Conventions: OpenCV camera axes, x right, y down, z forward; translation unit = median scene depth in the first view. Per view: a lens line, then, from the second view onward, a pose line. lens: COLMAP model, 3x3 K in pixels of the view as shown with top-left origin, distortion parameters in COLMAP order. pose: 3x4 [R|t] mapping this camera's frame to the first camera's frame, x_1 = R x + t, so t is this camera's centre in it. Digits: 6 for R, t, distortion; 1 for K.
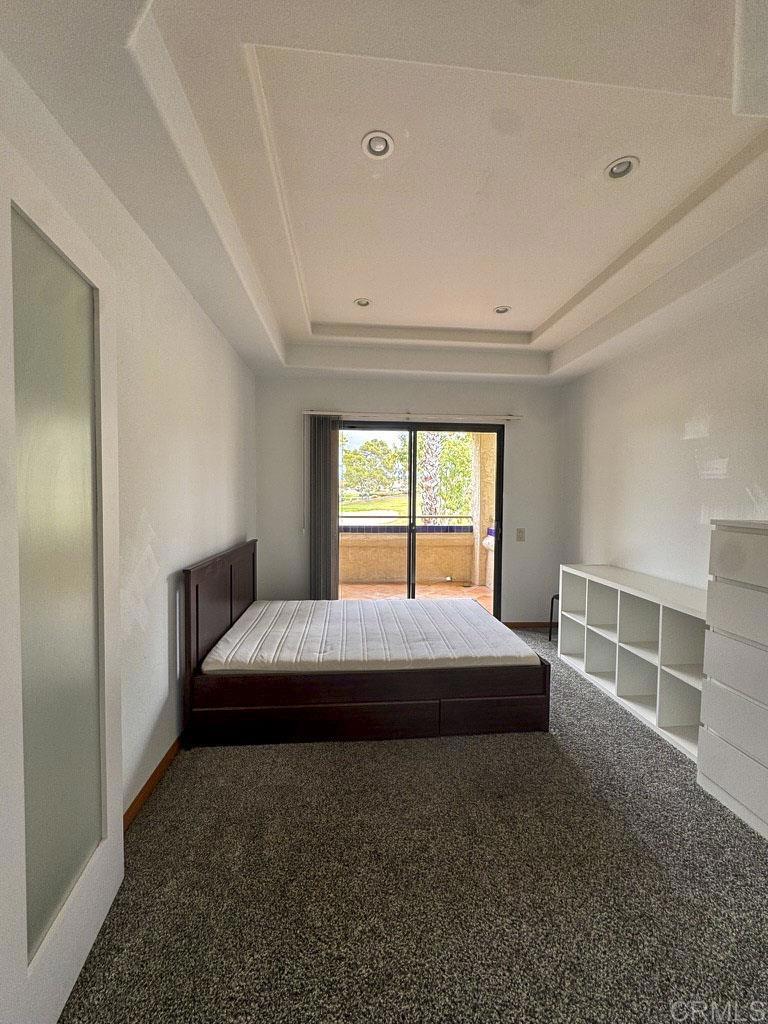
lens RADIAL K [[412.5, 0, 379.8], [0, 412.5, 509.9], [0, 0, 1]] dist [0.002079, 0.000107]
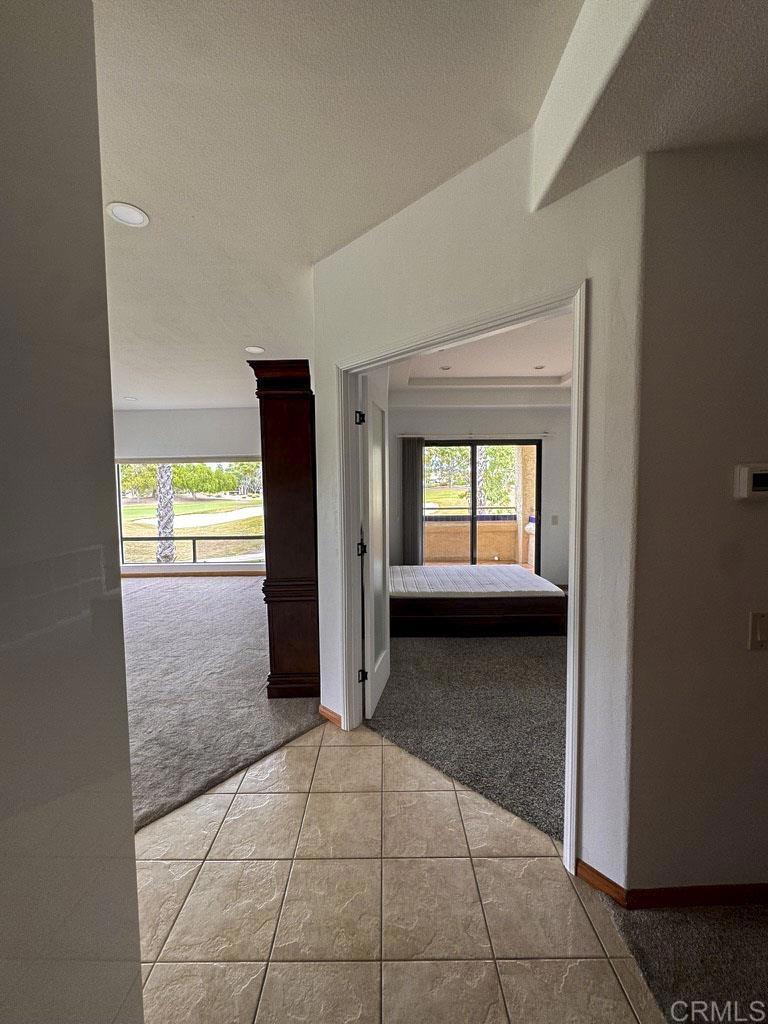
lens RADIAL K [[412.5, 0, 388.5], [0, 412.5, 518.9], [0, 0, 1]] dist [0.002079, 0.000107]
pose [[0.997500, -0.018663, -0.068162, -0.109006], [0.021343, 0.999019, 0.038808, -0.008150], [0.067371, -0.040165, 0.996919, -0.380266]]
